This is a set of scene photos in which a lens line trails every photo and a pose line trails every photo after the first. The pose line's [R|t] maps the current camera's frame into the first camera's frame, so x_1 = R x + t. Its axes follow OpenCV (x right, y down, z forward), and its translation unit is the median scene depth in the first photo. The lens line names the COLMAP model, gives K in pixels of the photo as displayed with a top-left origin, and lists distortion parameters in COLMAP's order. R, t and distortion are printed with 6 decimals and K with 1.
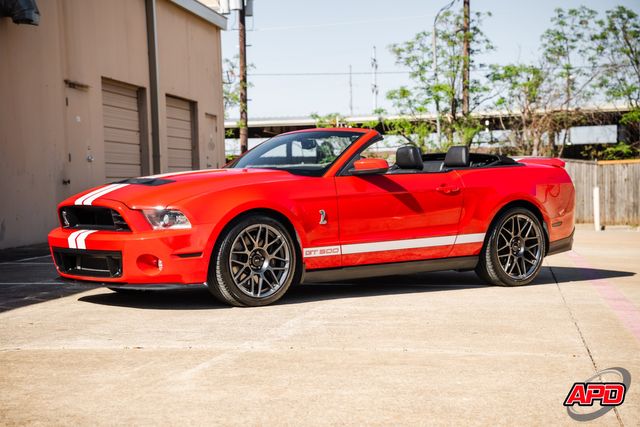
lens RADIAL K [[1242.0, 0, 353.0], [0, 1242.0, 224.0], [0, 0, 1]] dist [0.392653, 0.000000]
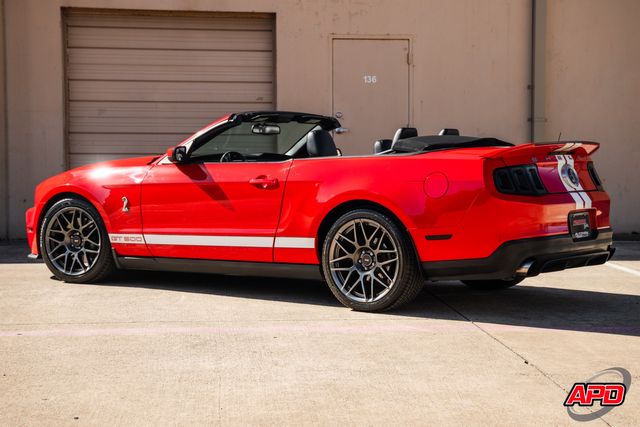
lens RADIAL K [[1298.5, 0, 337.9], [0, 1298.5, 208.9], [0, 0, 1]] dist [0.376750, 0.000000]
pose [[0.255381, 0.053305, -0.965370, 0.999630], [-0.036259, 0.998305, 0.045532, -0.054487], [0.966160, 0.023375, 0.256881, 0.850475]]
